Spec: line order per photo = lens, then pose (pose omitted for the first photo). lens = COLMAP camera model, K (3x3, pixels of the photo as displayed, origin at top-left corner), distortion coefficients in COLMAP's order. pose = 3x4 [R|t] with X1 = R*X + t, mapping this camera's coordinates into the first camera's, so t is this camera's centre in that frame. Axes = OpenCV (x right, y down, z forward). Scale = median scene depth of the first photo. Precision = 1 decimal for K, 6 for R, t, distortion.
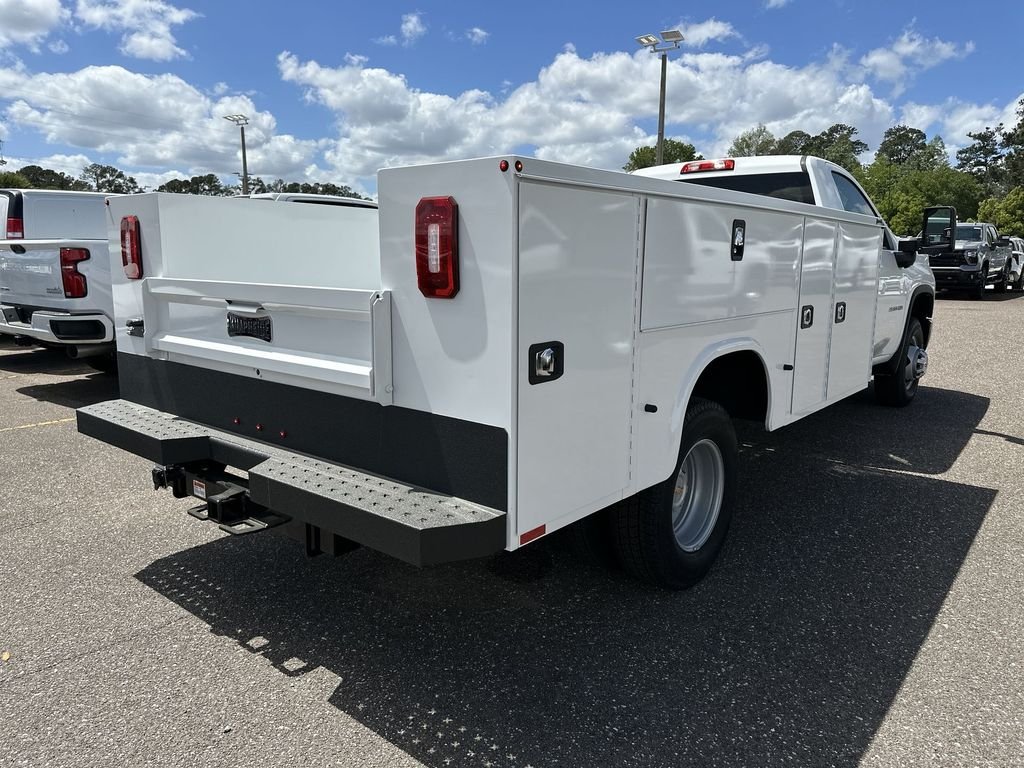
lens RADIAL K [[727.3, 0, 520.2], [0, 727.3, 363.1], [0, 0, 1]] dist [0.039831, -0.052001]
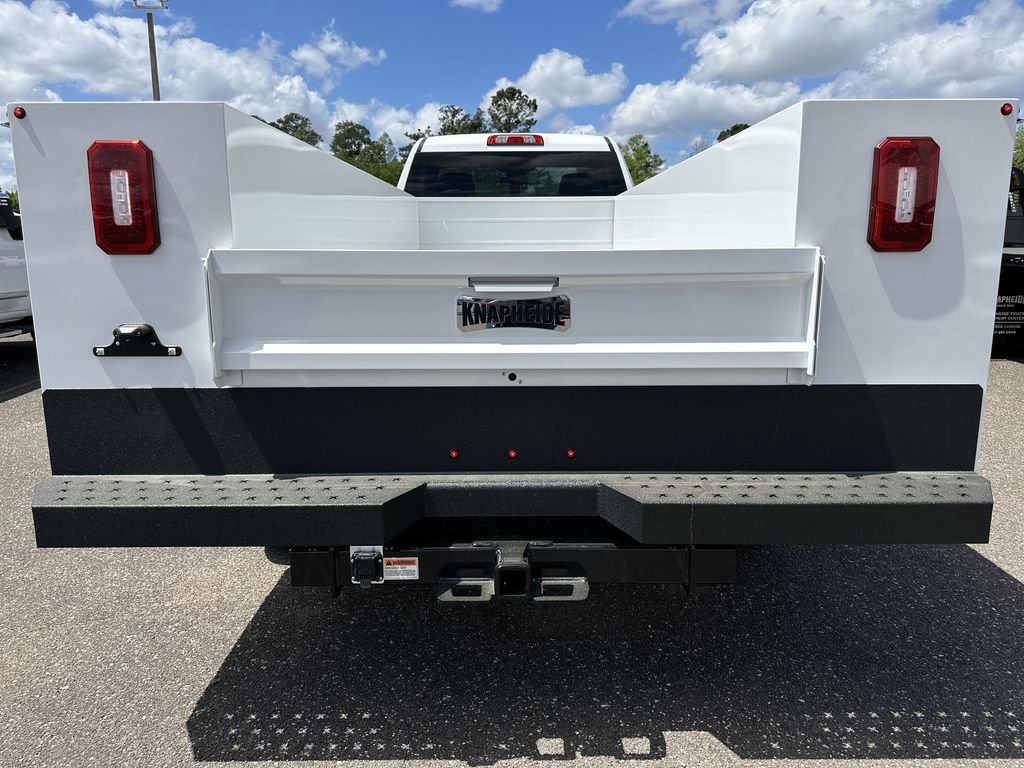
lens RADIAL K [[727.3, 0, 521.1], [0, 727.3, 369.6], [0, 0, 1]] dist [0.039831, -0.052001]
pose [[0.767454, -0.117748, 0.630198, -0.796052], [0.100426, 0.992934, 0.063225, -0.038525], [-0.633189, 0.014766, 0.773856, 0.452138]]
